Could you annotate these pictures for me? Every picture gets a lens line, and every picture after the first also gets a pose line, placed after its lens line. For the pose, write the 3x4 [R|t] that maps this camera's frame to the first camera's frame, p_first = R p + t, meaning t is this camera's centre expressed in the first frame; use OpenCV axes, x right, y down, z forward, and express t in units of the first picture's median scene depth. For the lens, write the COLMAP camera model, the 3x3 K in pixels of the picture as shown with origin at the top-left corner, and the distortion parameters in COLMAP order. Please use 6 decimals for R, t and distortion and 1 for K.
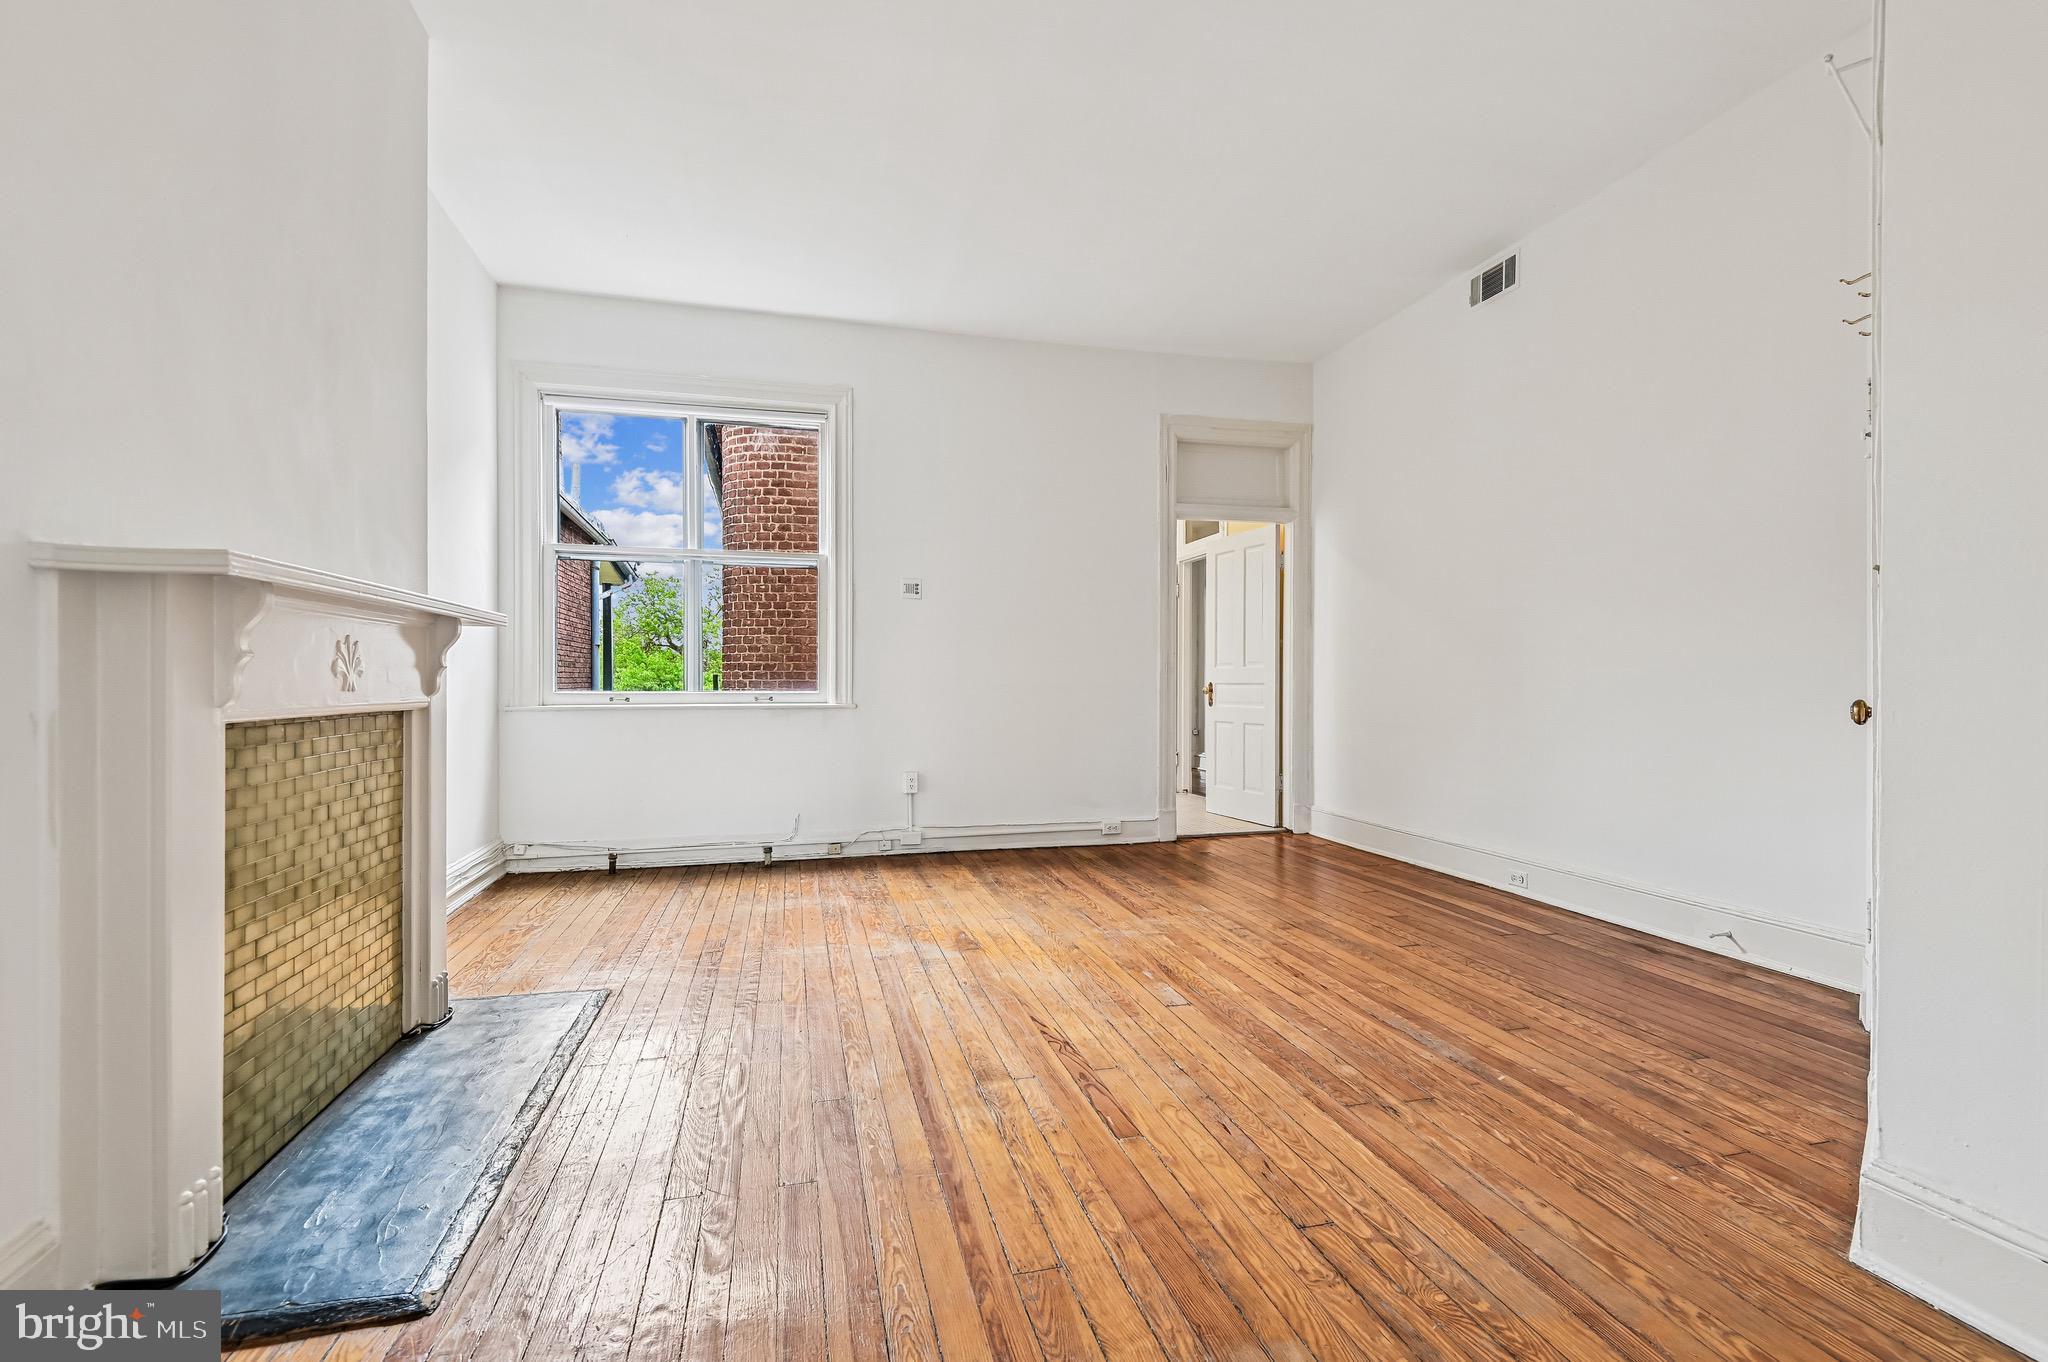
lens RADIAL K [[938.9, 0, 1019.0], [0, 938.9, 689.9], [0, 0, 1]] dist [0.018469, -0.004825]
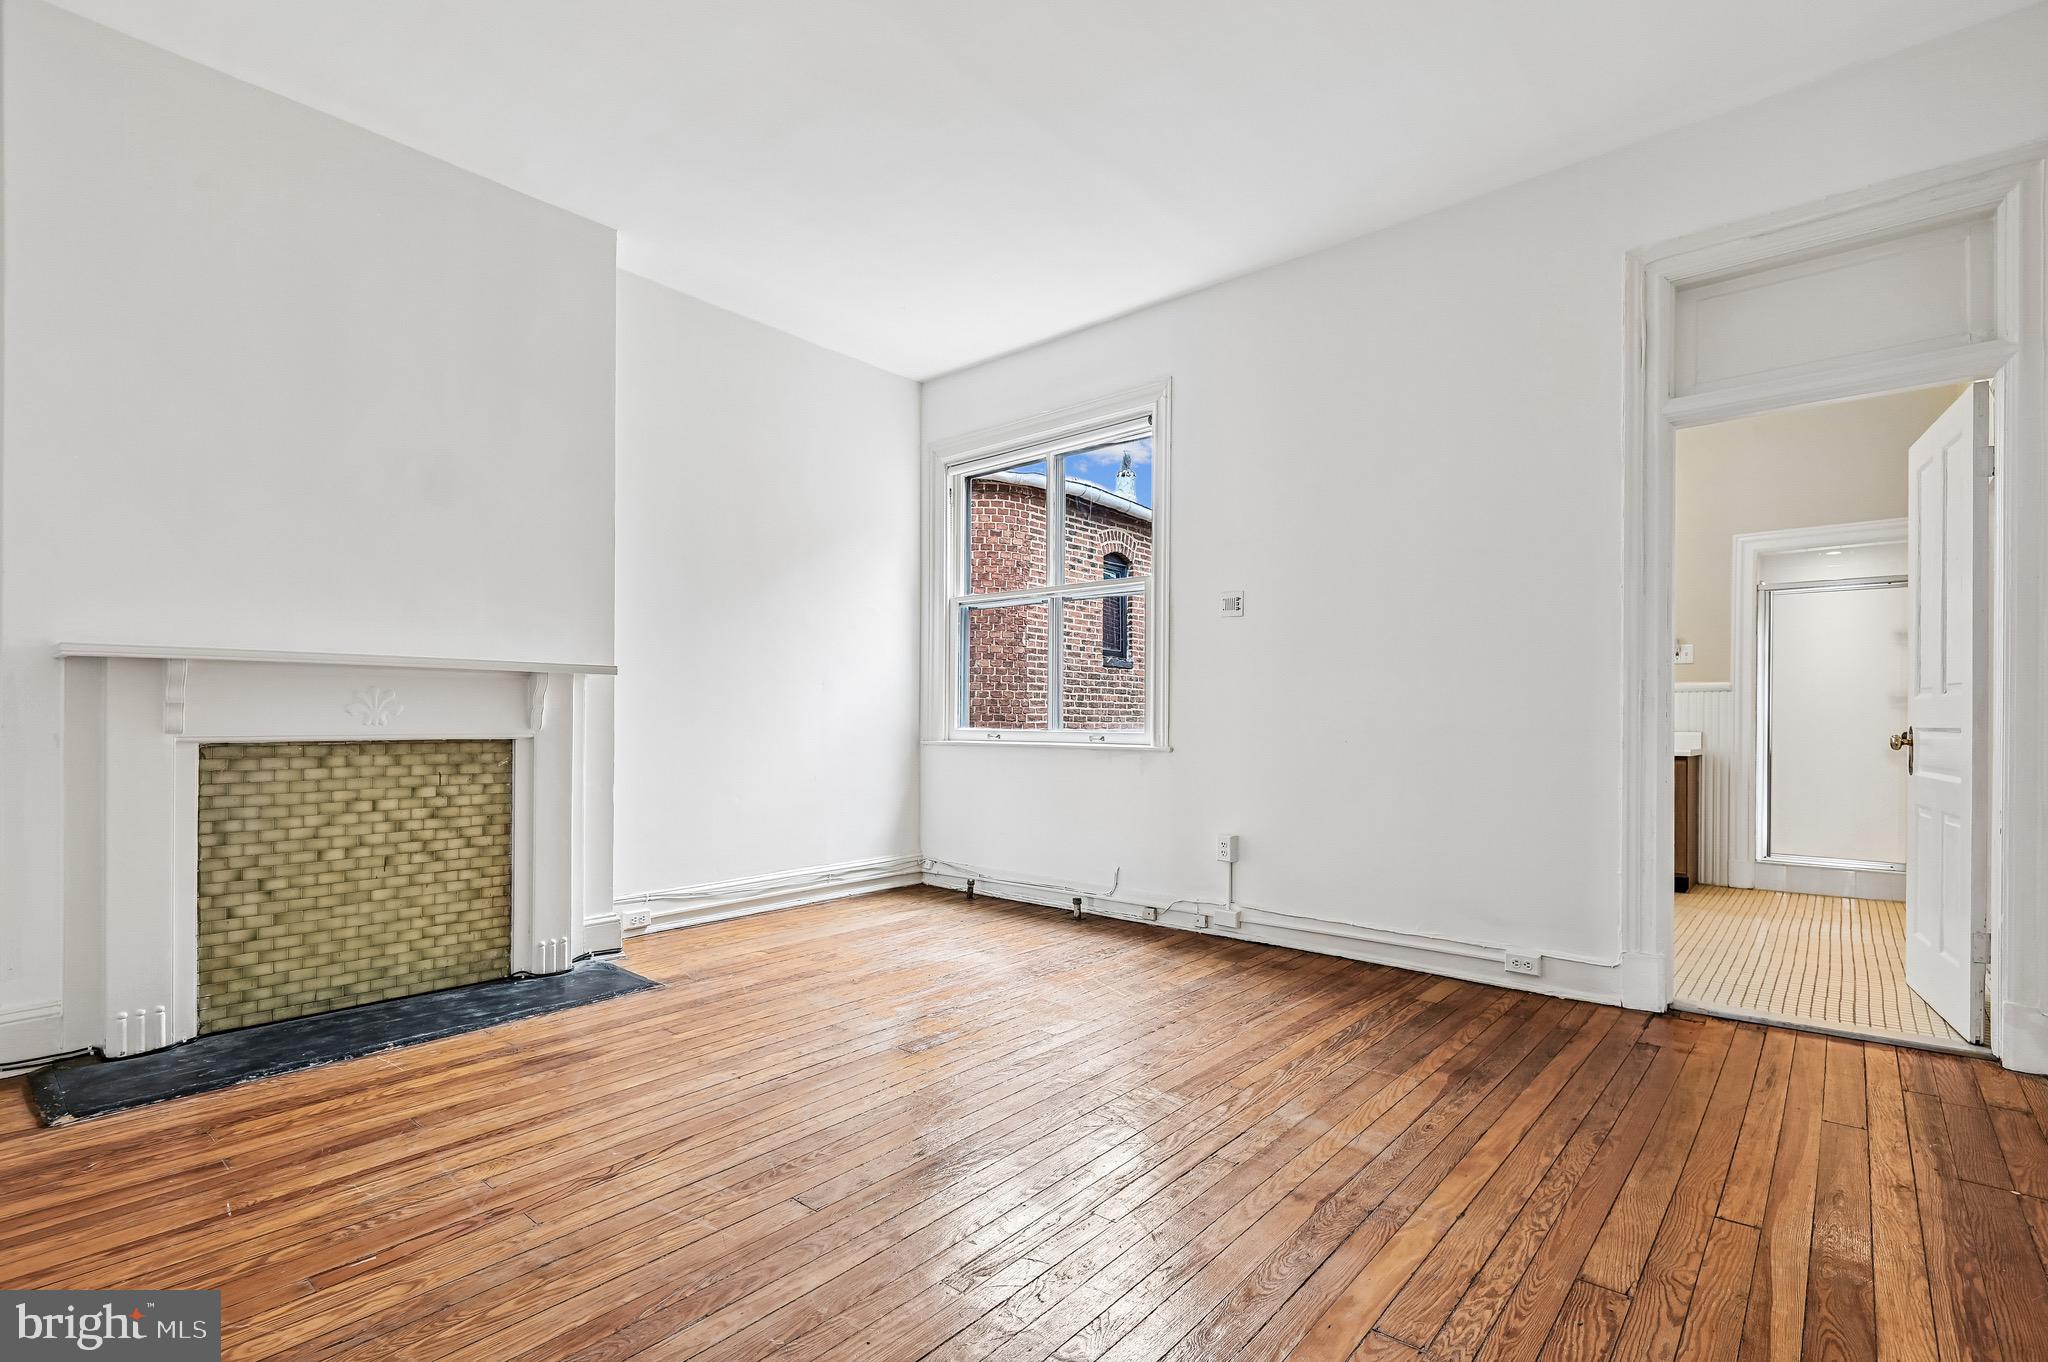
lens RADIAL K [[938.9, 0, 1028.7], [0, 938.9, 721.1], [0, 0, 1]] dist [0.018469, -0.004825]
pose [[0.569539, 0.005354, -0.821947, 0.645402], [-0.011373, 0.999934, -0.001367, -0.008460], [0.821885, 0.010126, 0.569563, 0.591136]]
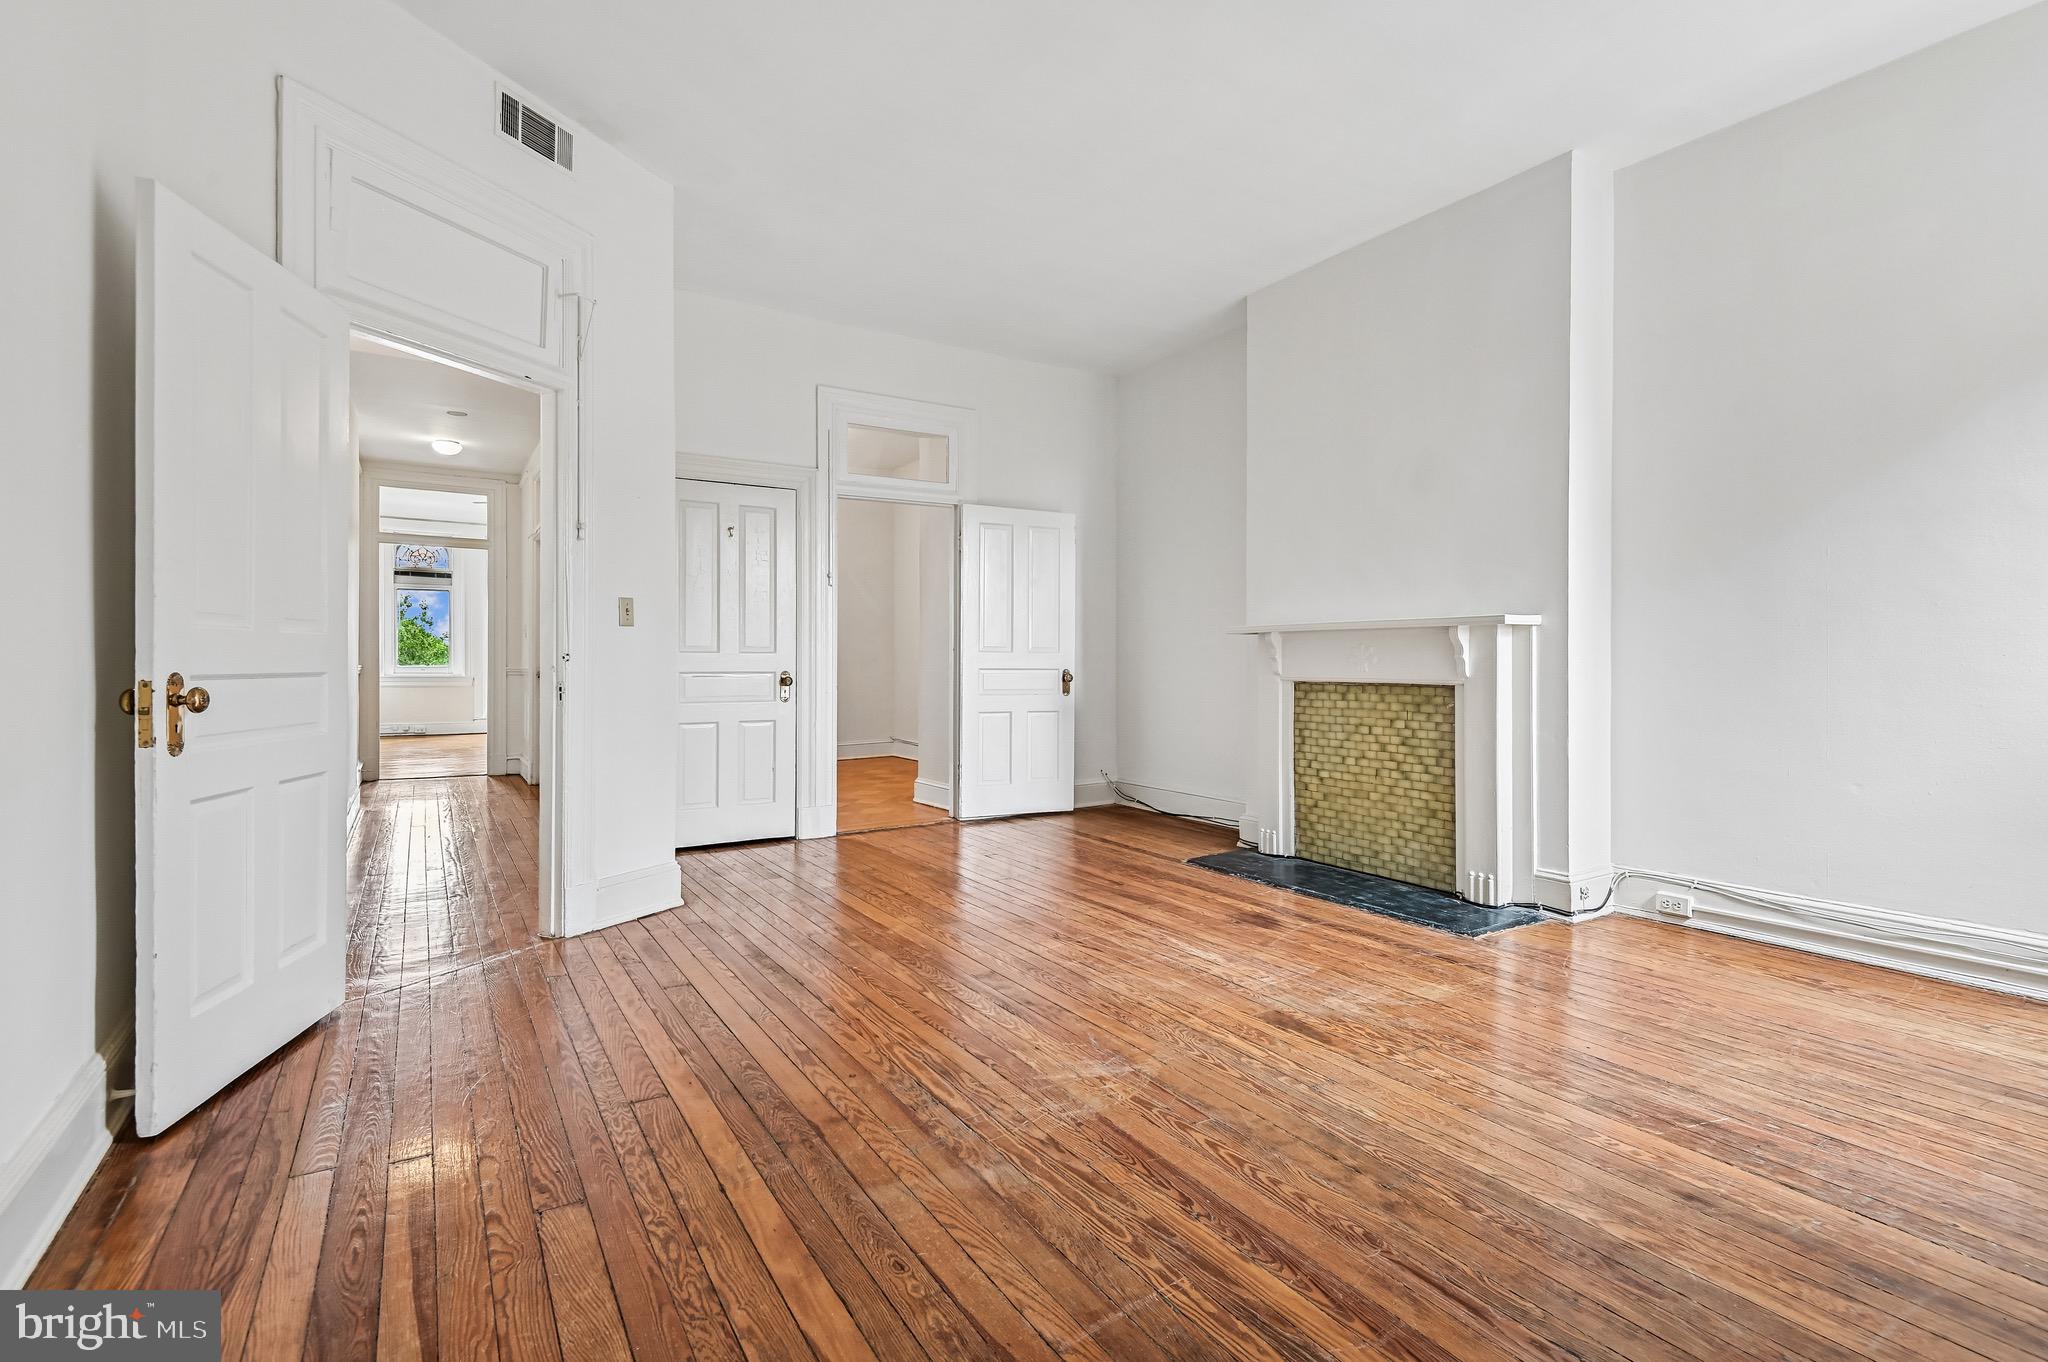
lens RADIAL K [[938.9, 0, 1043.4], [0, 938.9, 665.6], [0, 0, 1]] dist [0.018469, -0.004825]
pose [[-0.945408, -0.000819, -0.325887, 0.358066], [-0.005342, 0.999901, 0.012985, -0.019937], [0.325845, 0.014017, -0.945319, 1.598459]]
